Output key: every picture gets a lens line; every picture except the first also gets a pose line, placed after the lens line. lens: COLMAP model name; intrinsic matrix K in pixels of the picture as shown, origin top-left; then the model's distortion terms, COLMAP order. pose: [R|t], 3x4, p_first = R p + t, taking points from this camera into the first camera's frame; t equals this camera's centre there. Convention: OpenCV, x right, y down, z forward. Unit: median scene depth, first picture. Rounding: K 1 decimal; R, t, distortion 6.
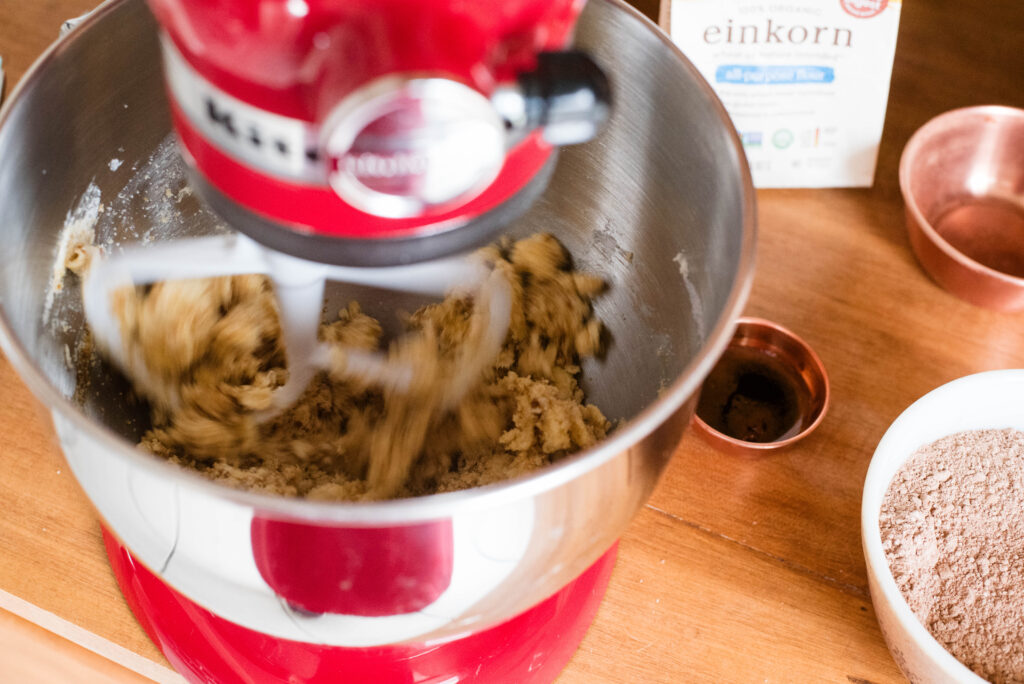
lens RADIAL K [[1503.4, 0, 512.8], [0, 1503.4, 341.4], [0, 0, 1]] dist [-0.132300, 0.000000]
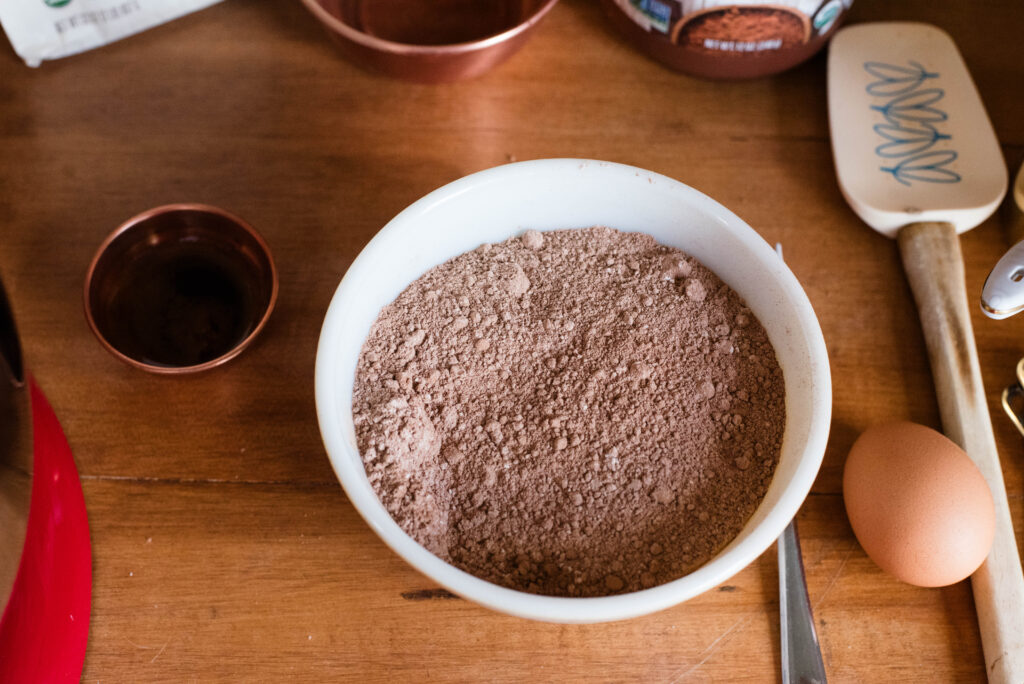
lens RADIAL K [[1503.4, 0, 510.6], [0, 1503.4, 342.5], [0, 0, 1]] dist [-0.132300, 0.000000]
pose [[0.915995, -0.364608, 0.167373, 0.202060], [0.330390, 0.922228, 0.200845, -0.055305], [-0.227586, -0.128675, 0.965219, 0.203175]]
